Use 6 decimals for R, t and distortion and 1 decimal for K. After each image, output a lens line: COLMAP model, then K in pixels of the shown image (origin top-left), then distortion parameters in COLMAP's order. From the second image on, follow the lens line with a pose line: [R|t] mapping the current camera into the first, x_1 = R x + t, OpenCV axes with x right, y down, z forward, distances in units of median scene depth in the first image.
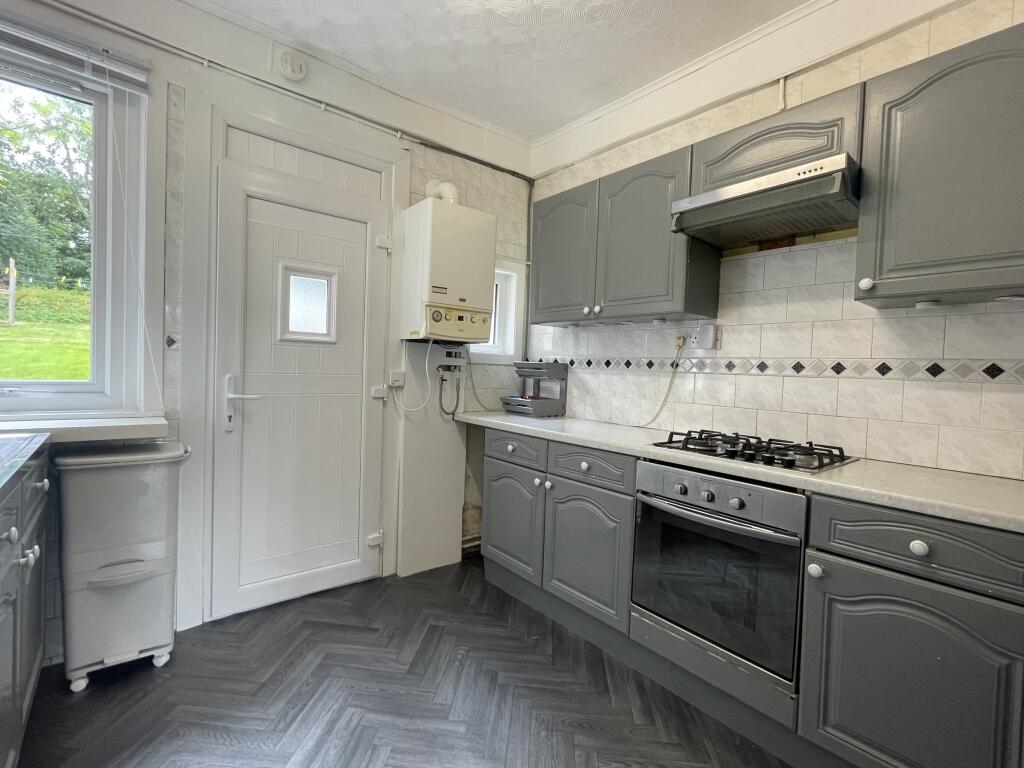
lens RADIAL K [[405.9, 0, 518.6], [0, 405.9, 390.5], [0, 0, 1]] dist [-0.000851, 0.000014]
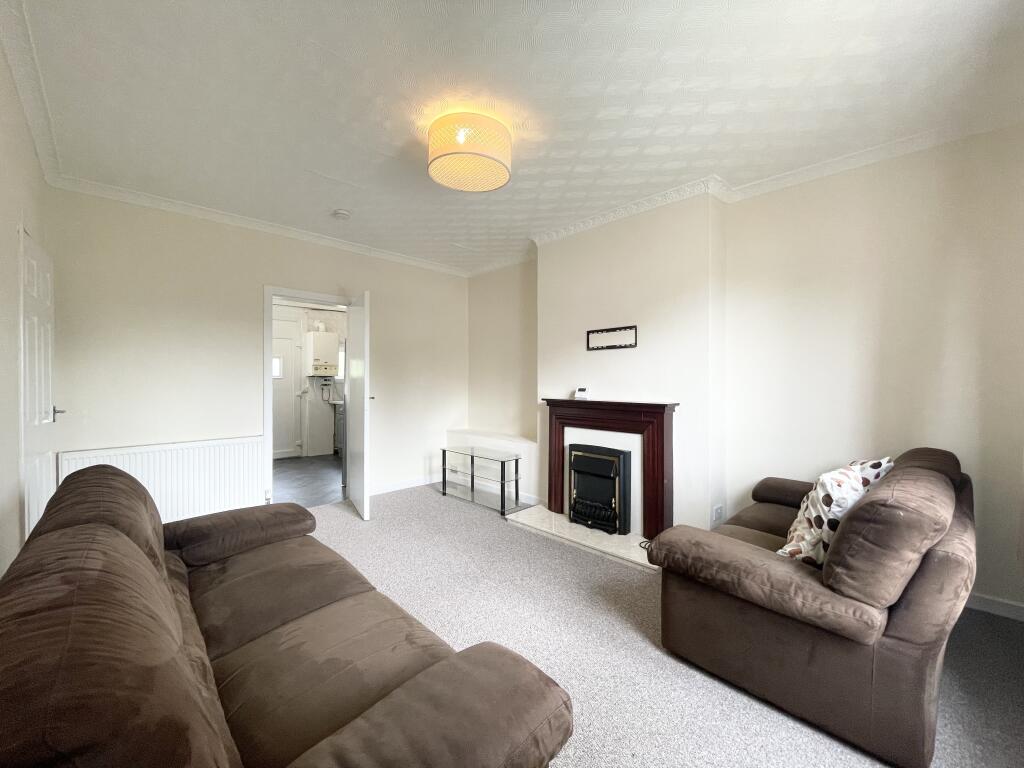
lens RADIAL K [[417.4, 0, 514.8], [0, 417.4, 385.0], [0, 0, 1]] dist [0.008179, -0.000537]
pose [[0.999086, -0.041991, 0.008024, 1.972275], [0.042280, 0.998300, -0.040126, 0.208018], [-0.006325, 0.040428, 0.999162, -3.386498]]
